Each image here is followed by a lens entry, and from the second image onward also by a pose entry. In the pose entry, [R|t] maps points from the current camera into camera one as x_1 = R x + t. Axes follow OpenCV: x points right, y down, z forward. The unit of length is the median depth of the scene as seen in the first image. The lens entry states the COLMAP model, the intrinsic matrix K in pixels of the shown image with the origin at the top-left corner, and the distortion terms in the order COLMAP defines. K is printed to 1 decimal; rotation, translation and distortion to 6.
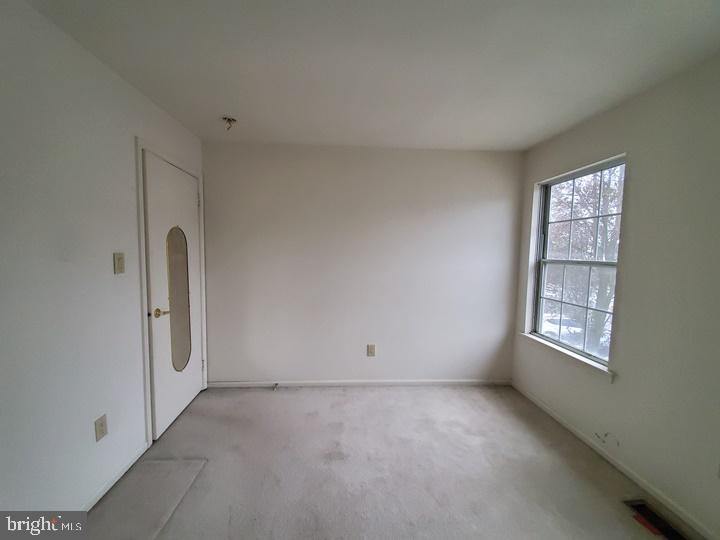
lens RADIAL K [[283.9, 0, 356.0], [0, 283.9, 272.6], [0, 0, 1]] dist [0.019865, -0.006763]
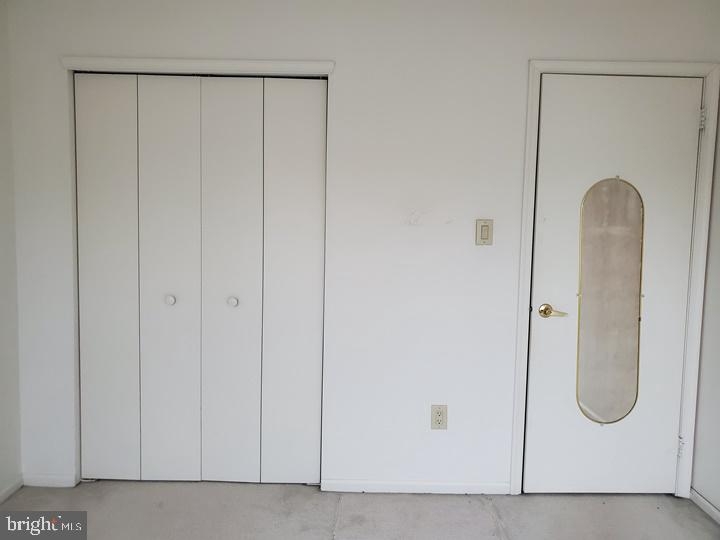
lens RADIAL K [[563.4, 0, 371.4], [0, 563.4, 266.2], [0, 0, 1]] dist [0.005920, -0.000947]
pose [[-0.054468, 0.048573, -0.997333, 0.642437], [-0.094062, 0.994125, 0.053554, 0.005631], [0.994075, 0.096728, -0.049579, 0.648451]]
